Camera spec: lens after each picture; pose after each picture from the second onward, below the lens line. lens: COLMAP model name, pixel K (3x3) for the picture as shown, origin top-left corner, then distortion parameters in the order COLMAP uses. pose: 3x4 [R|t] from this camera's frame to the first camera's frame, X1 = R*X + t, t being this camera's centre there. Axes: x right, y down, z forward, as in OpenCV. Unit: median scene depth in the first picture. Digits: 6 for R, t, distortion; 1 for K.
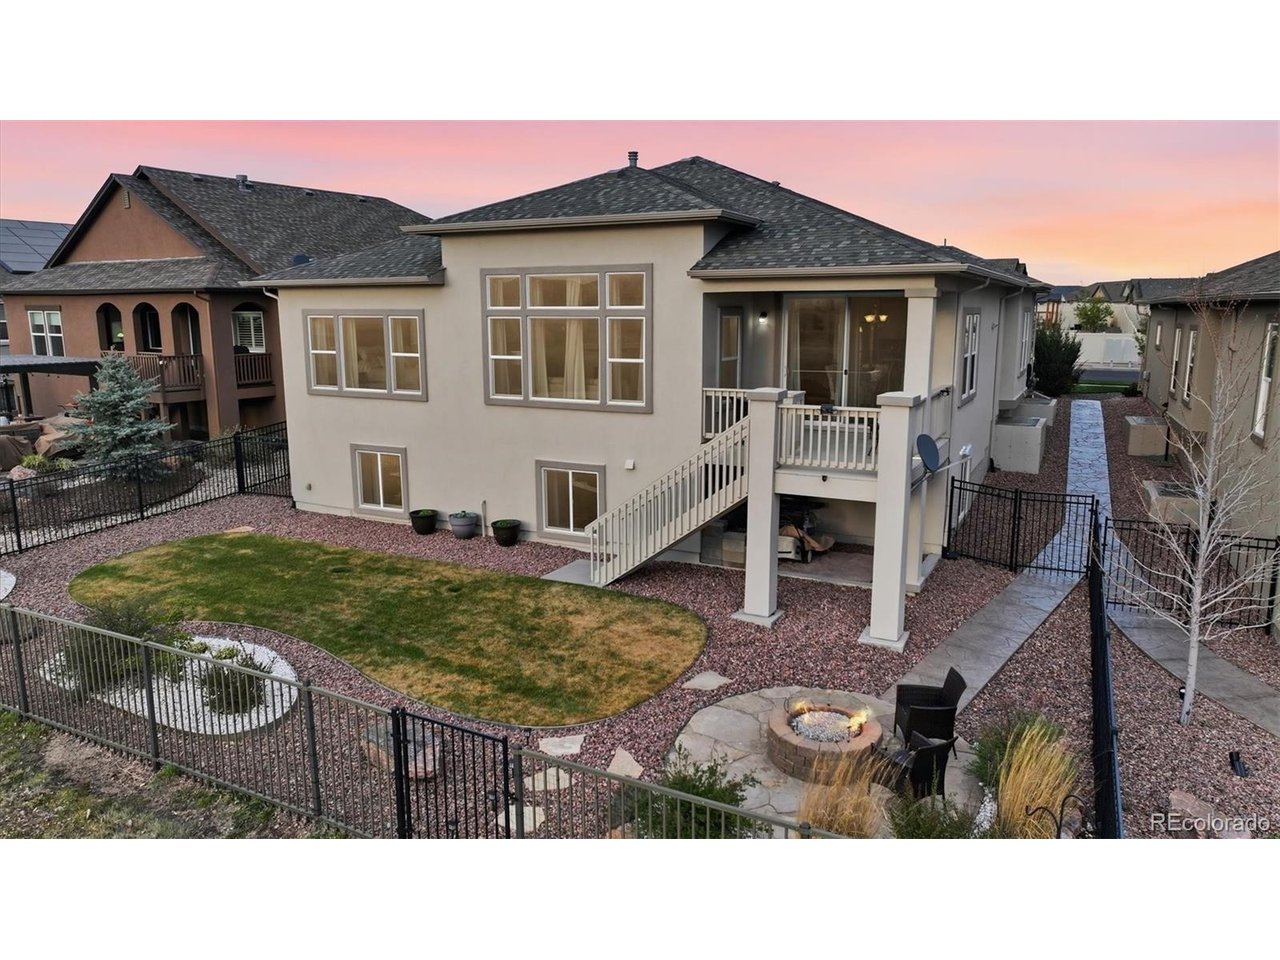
lens RADIAL K [[883.8, 0, 640.3], [0, 883.8, 472.9], [0, 0, 1]] dist [0.005594, 0.020197]
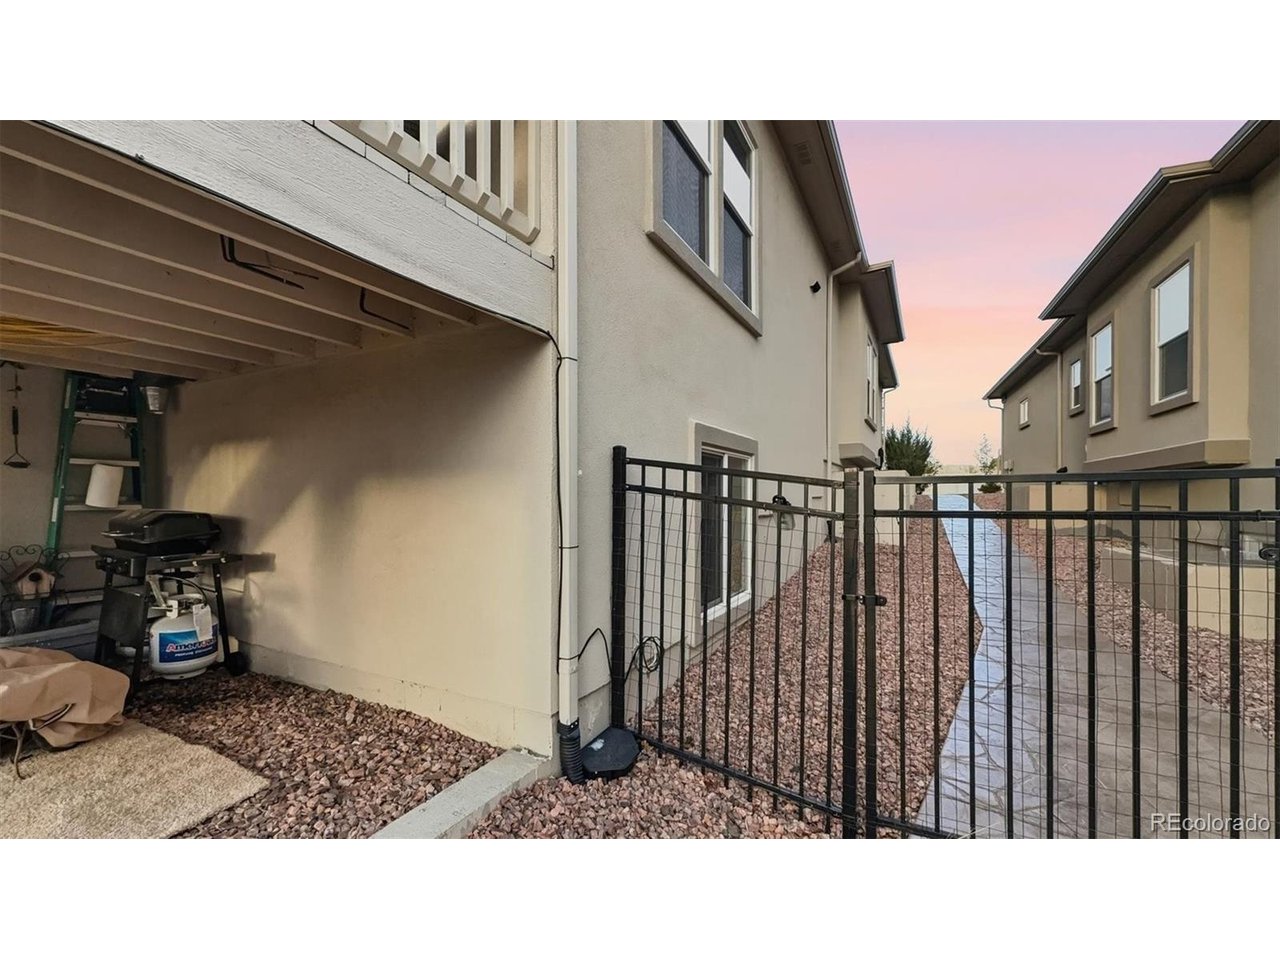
lens RADIAL K [[525.4, 0, 632.8], [0, 525.4, 489.4], [0, 0, 1]] dist [-0.004760, -0.000718]
pose [[0.999411, 0.003740, -0.034126, 0.387210], [-0.010129, 0.981919, -0.189032, 0.051136], [0.032802, 0.189266, 0.981378, 0.896680]]
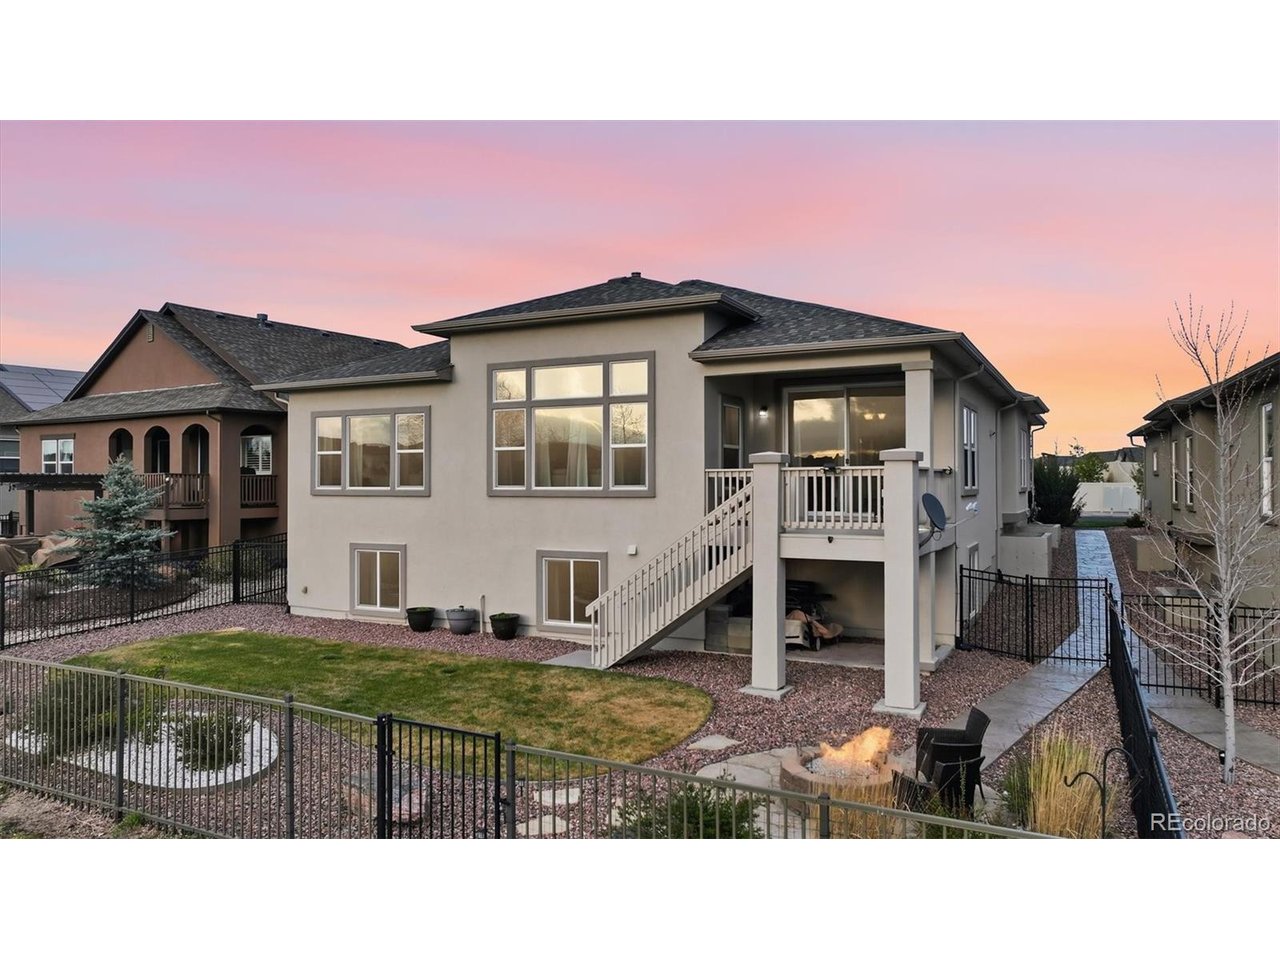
lens RADIAL K [[883.8, 0, 640.2], [0, 883.8, 475.8], [0, 0, 1]] dist [0.005594, 0.020197]
pose [[0.999997, 0.000275, -0.002456, -0.000470], [-0.000729, 0.982394, -0.186817, 0.096654], [0.002361, 0.186818, 0.982392, 0.016519]]
